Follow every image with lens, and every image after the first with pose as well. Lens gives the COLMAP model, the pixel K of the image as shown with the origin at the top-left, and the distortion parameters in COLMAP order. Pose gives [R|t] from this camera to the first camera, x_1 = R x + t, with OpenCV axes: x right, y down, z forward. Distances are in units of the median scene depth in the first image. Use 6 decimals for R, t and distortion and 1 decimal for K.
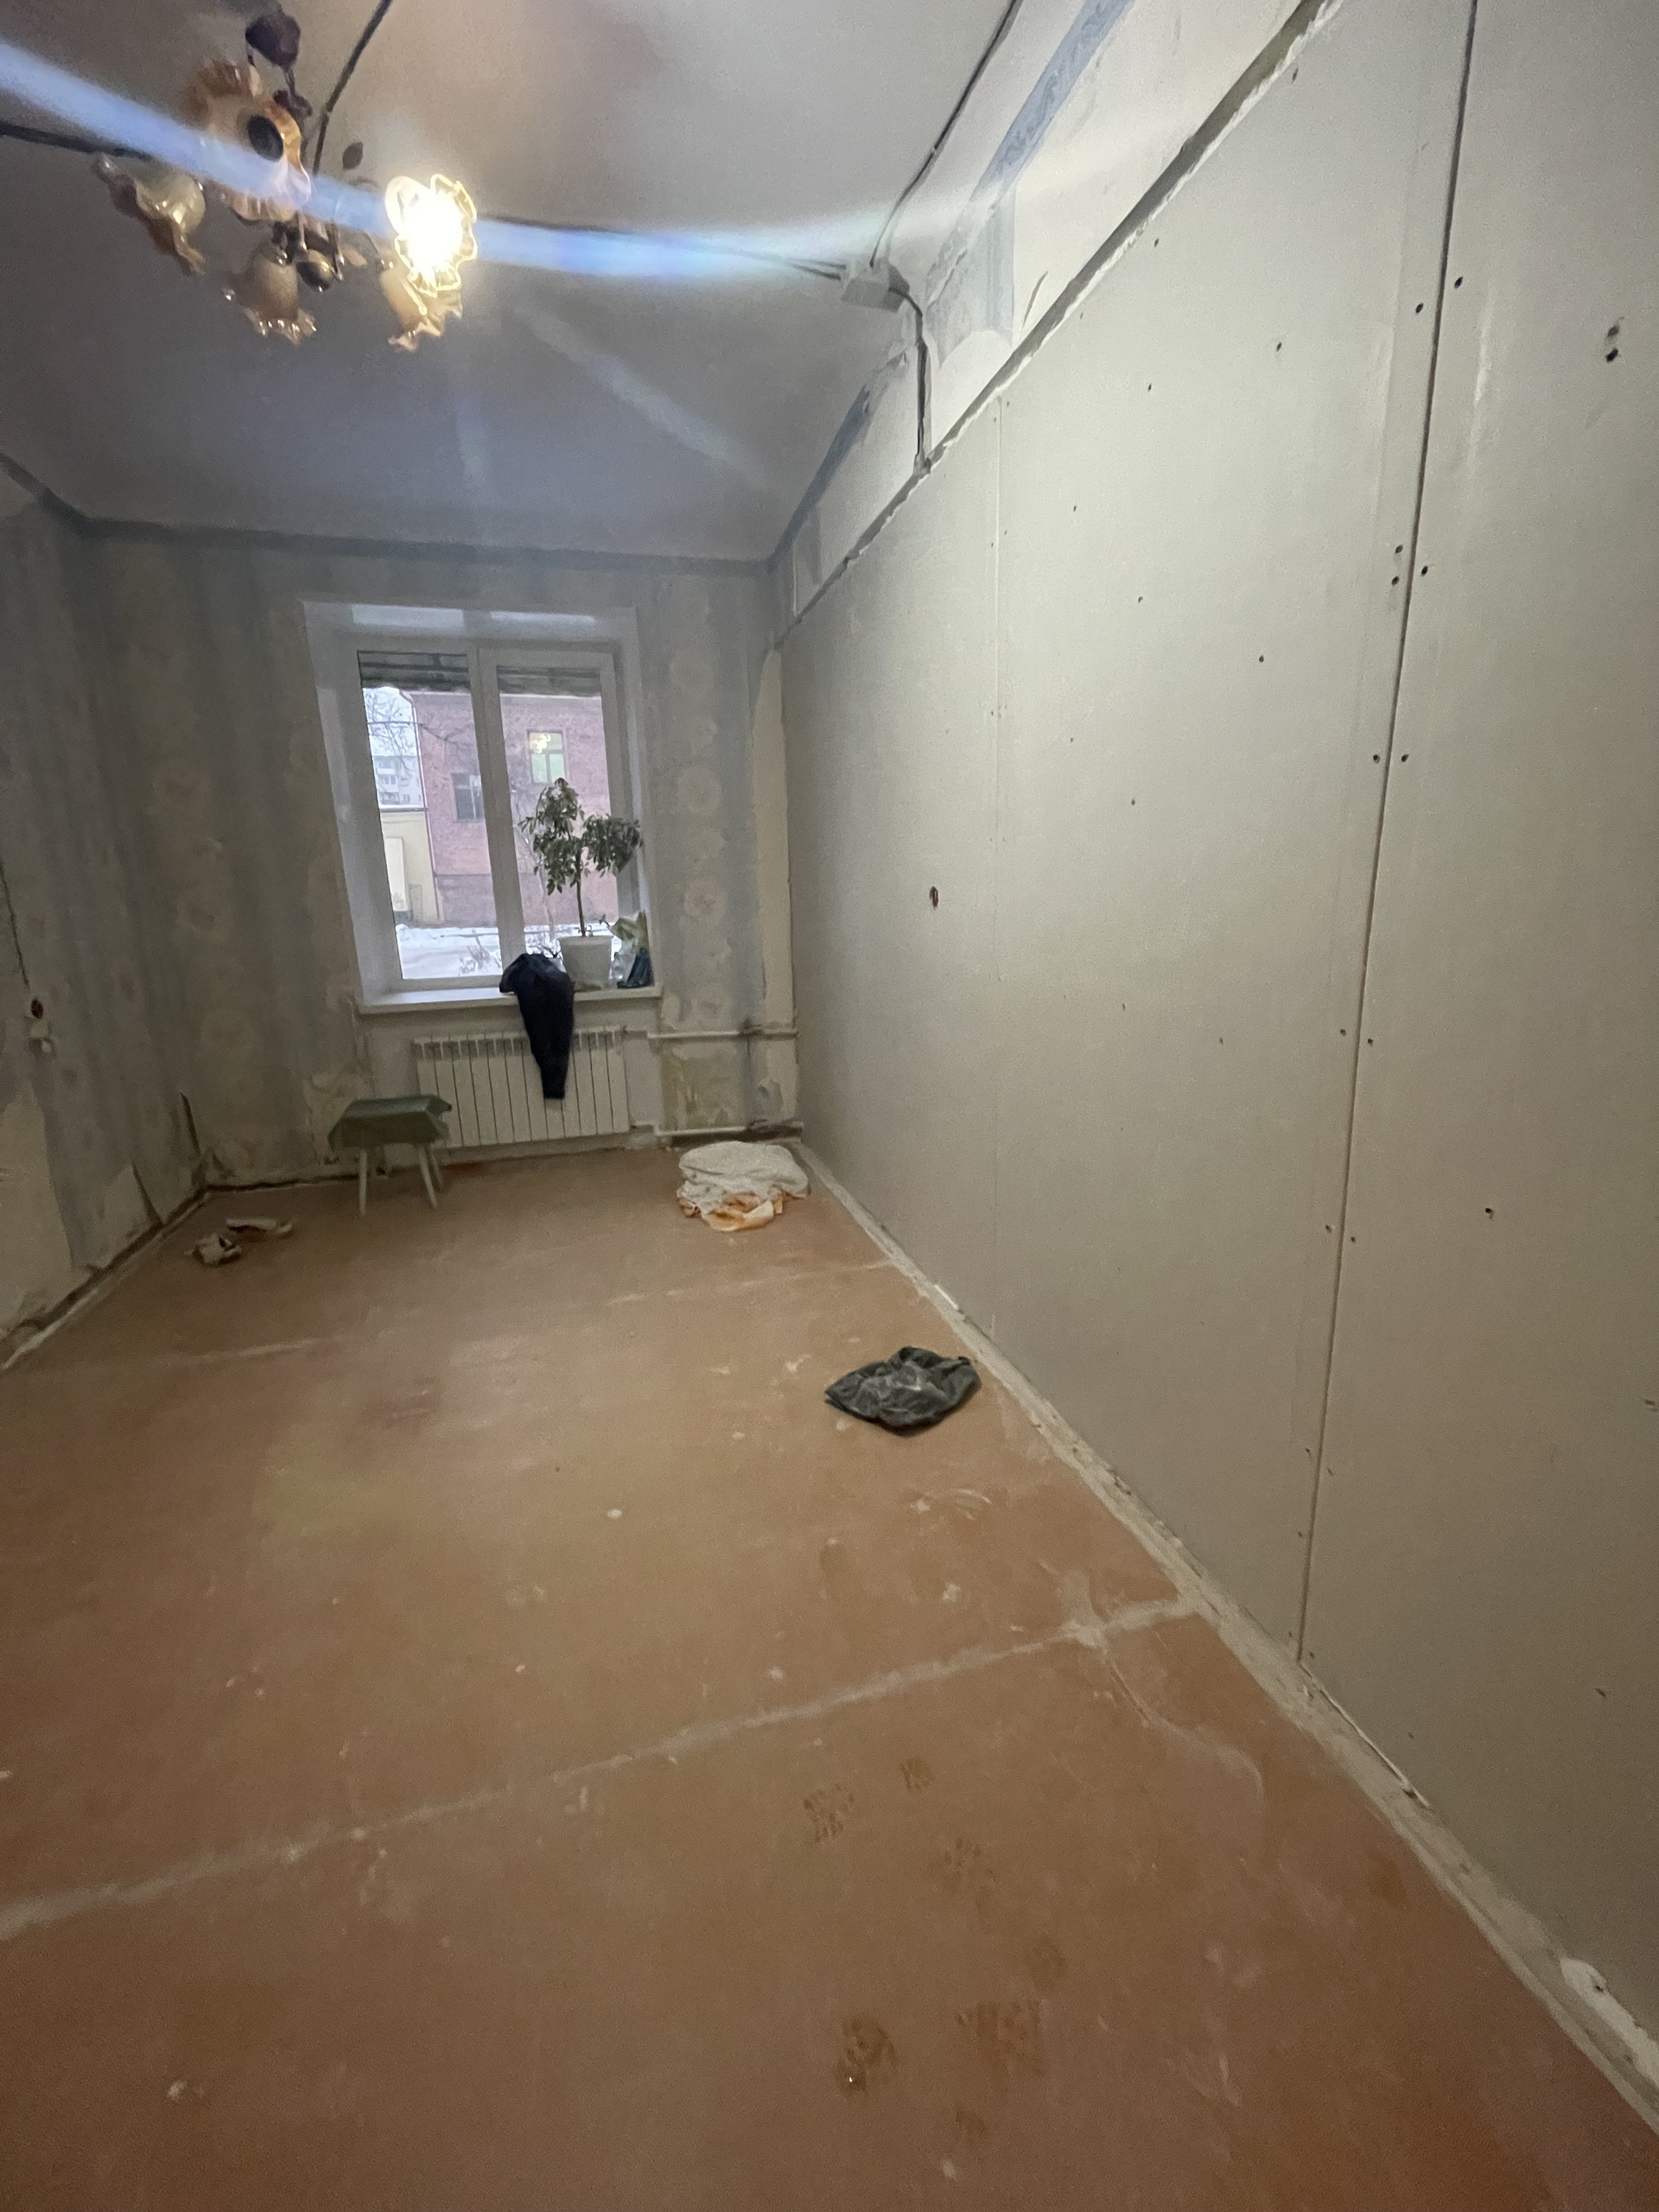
lens RADIAL K [[899.2, 0, 833.8], [0, 899.2, 1099.2], [0, 0, 1]] dist [-0.001157, 0.000371]
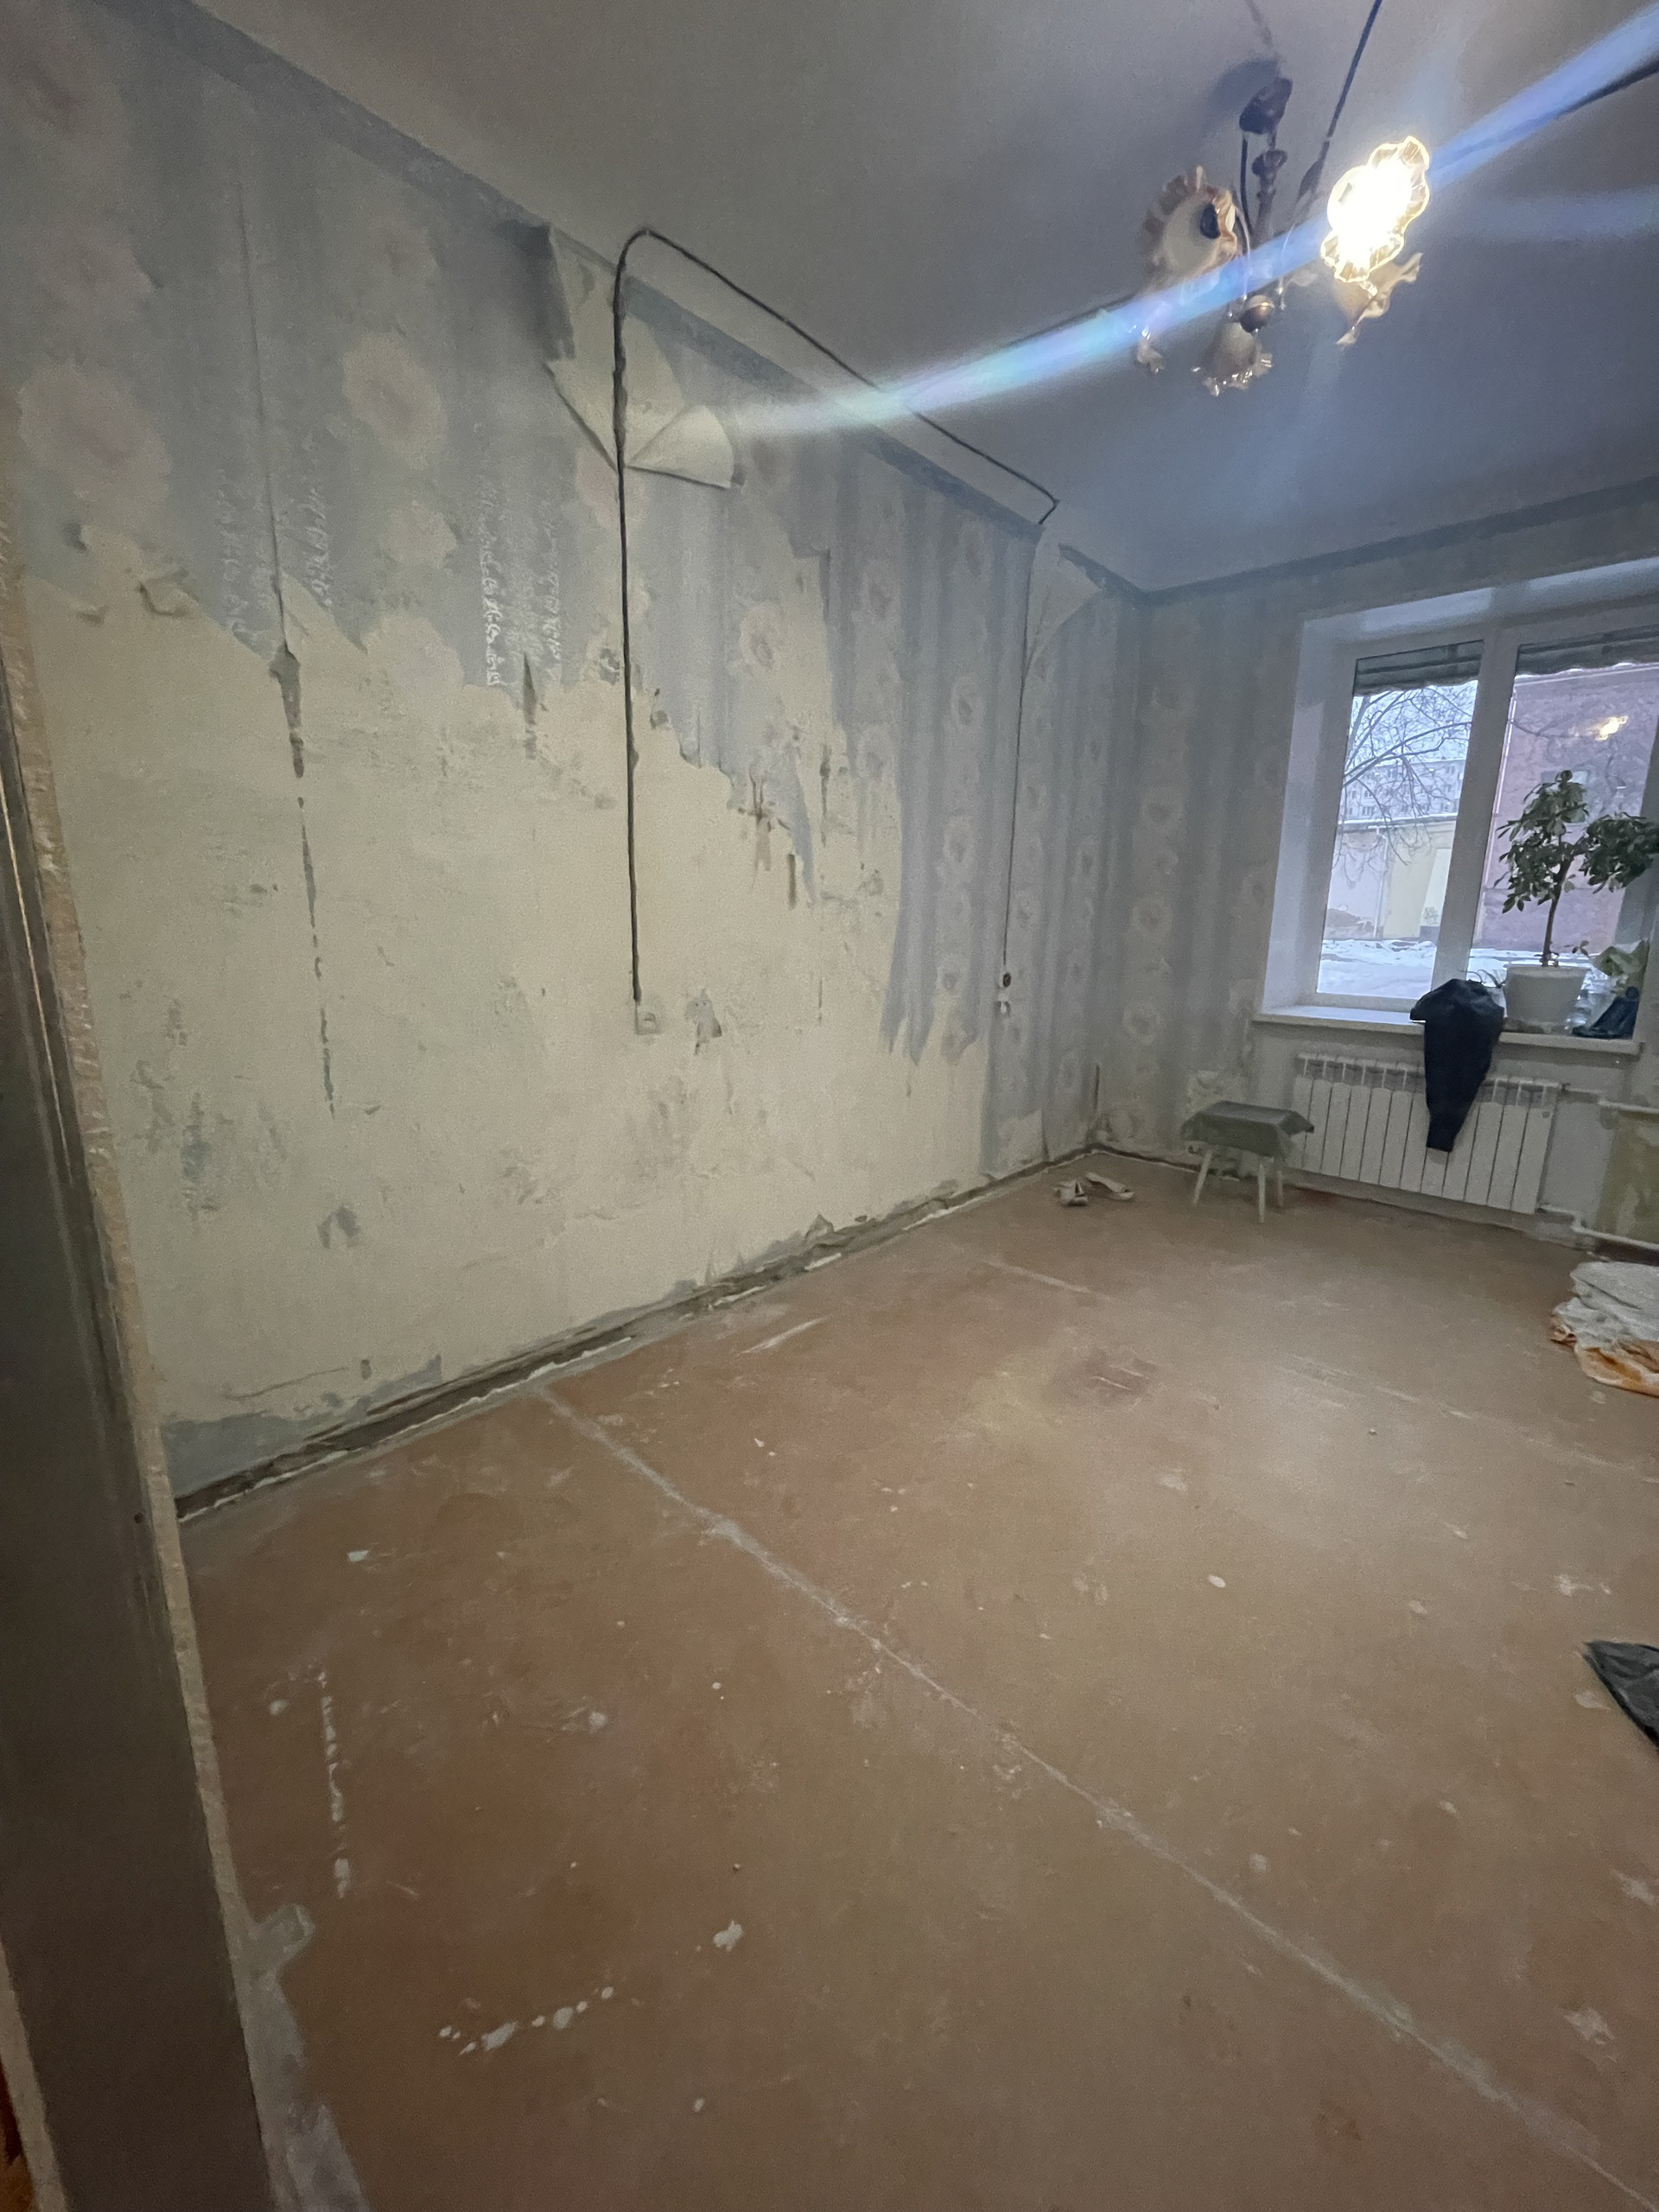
lens RADIAL K [[899.2, 0, 833.8], [0, 899.2, 1099.2], [0, 0, 1]] dist [-0.001157, 0.000371]
pose [[0.512207, 0.212040, -0.832276, 0.098935], [-0.222513, 0.968720, 0.109861, -0.013067], [0.829537, 0.128921, 0.543367, 0.053200]]
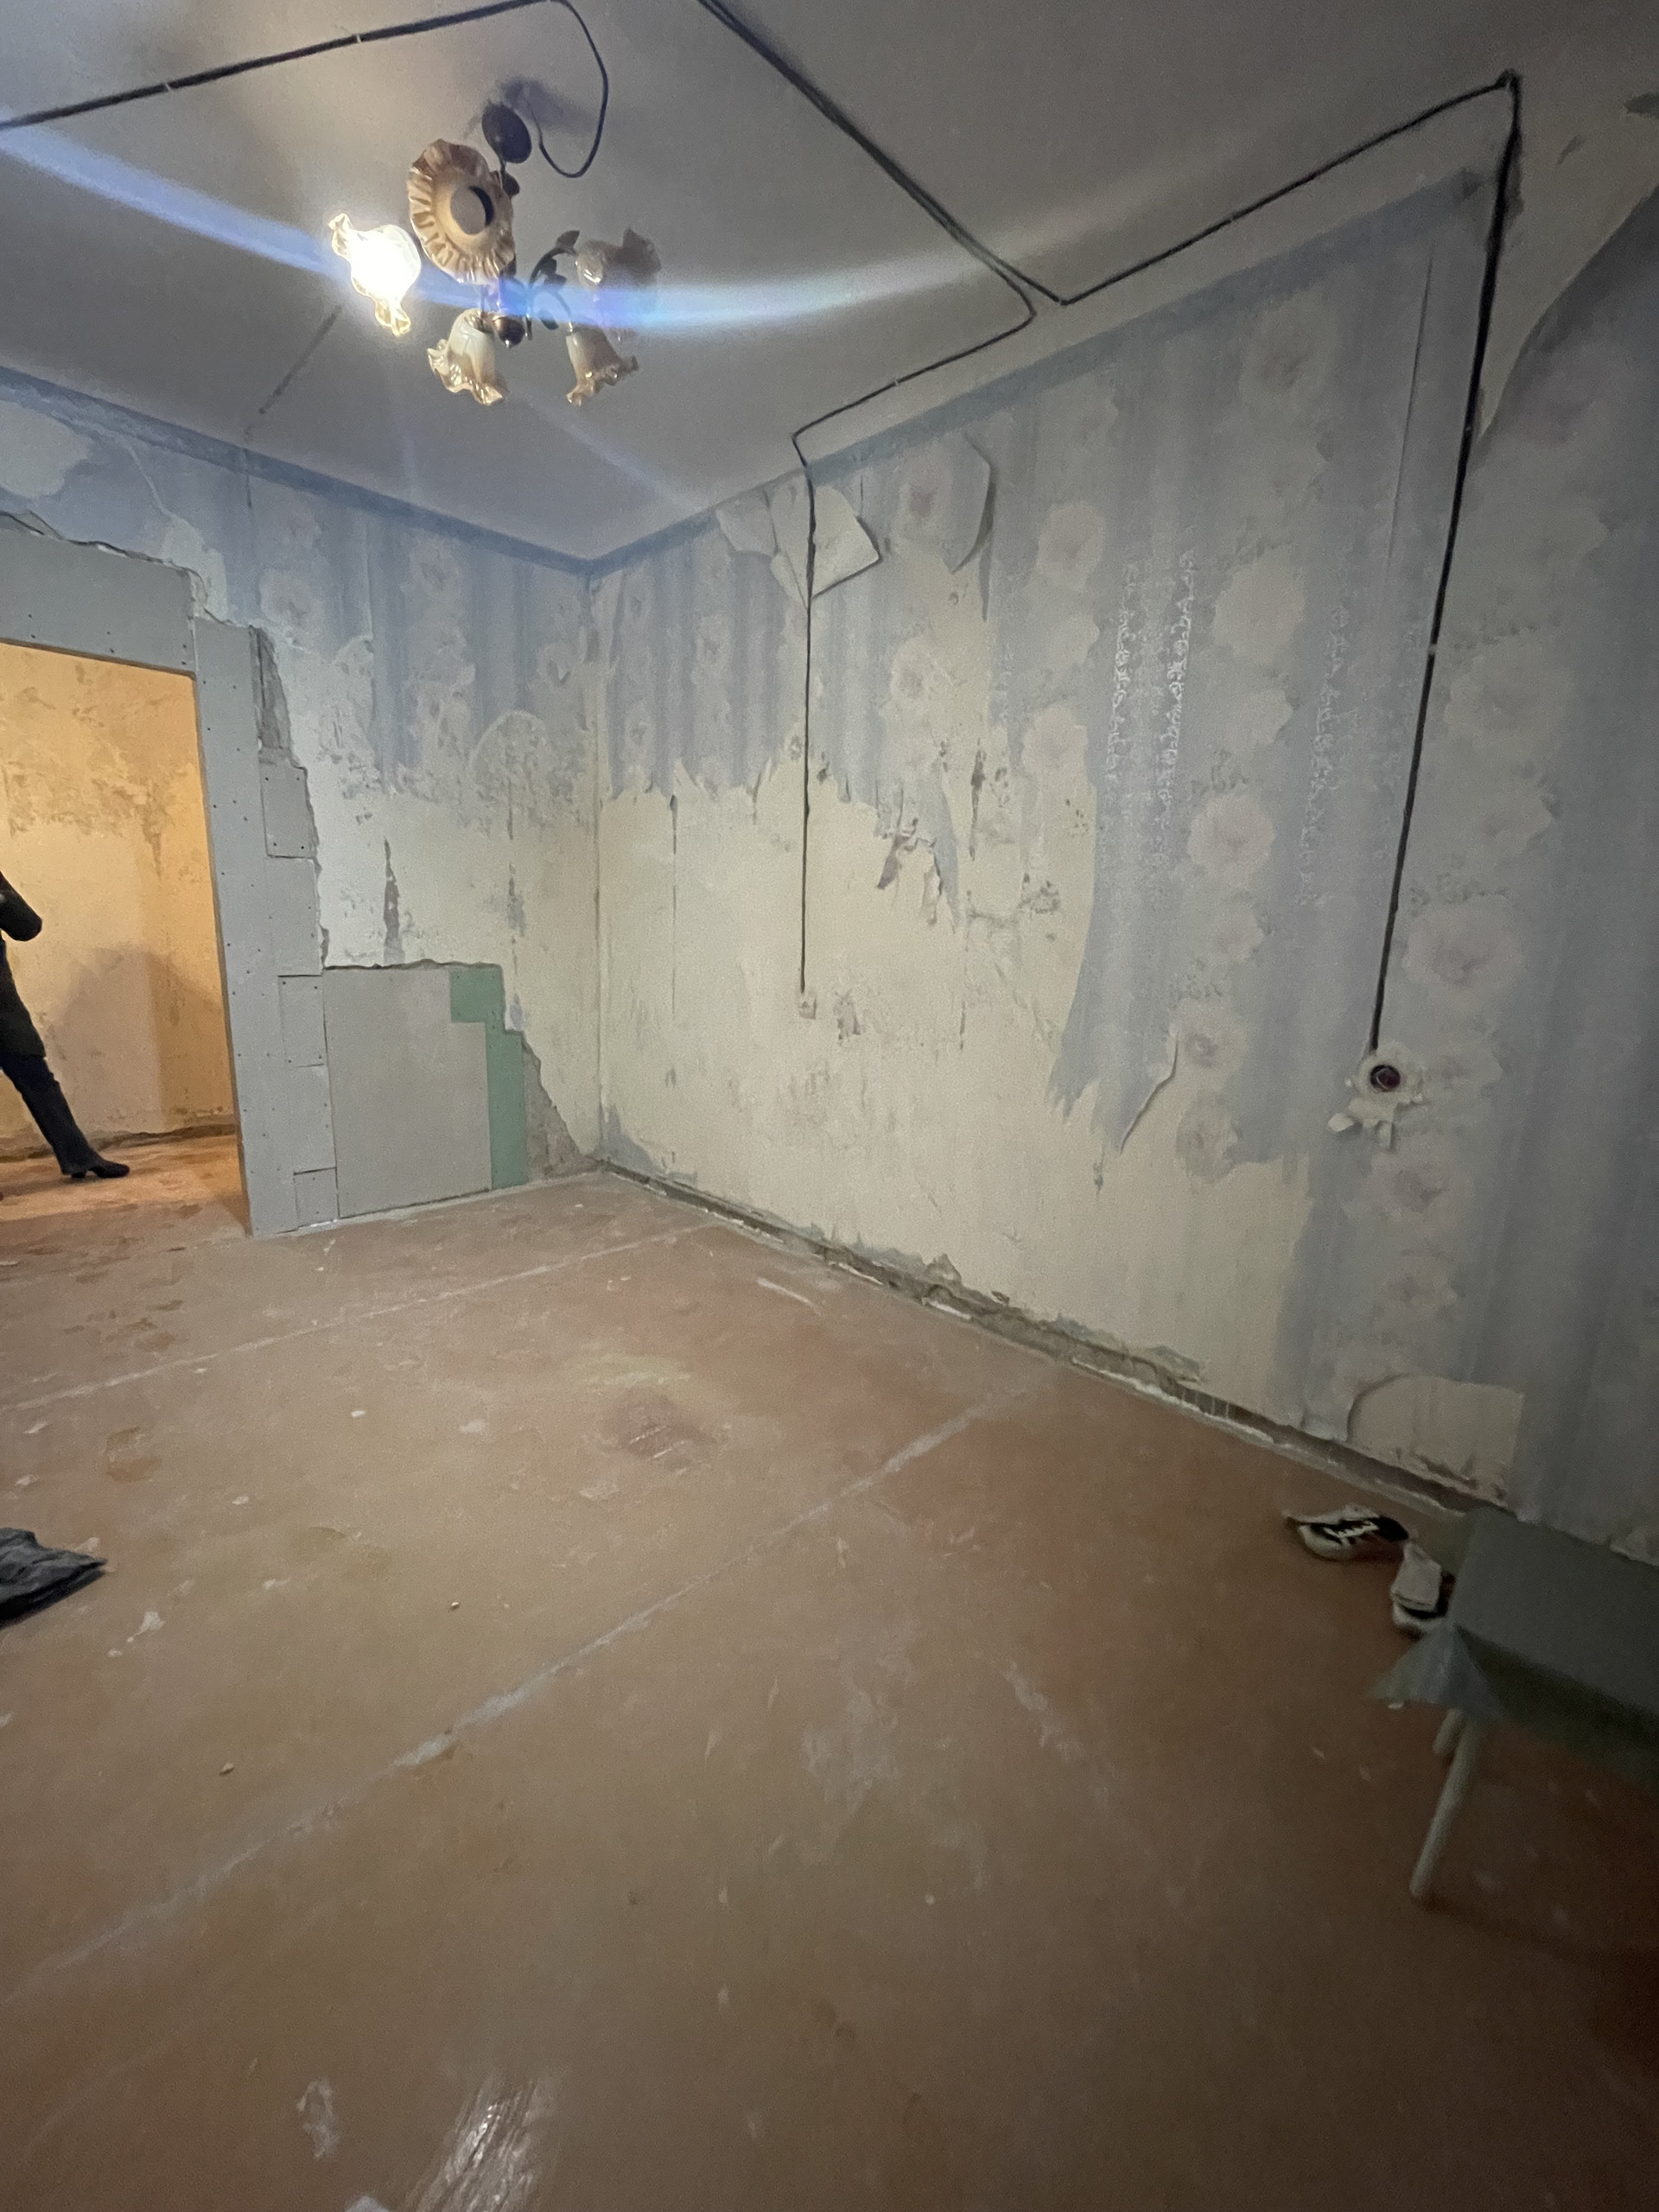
lens RADIAL K [[899.2, 0, 833.8], [0, 899.2, 1099.2], [0, 0, 1]] dist [-0.001157, 0.000371]
pose [[-0.875162, 0.093501, -0.474710, -0.123458], [-0.121390, 0.907335, 0.402502, -0.221853], [0.468355, 0.409879, -0.782715, 0.950892]]
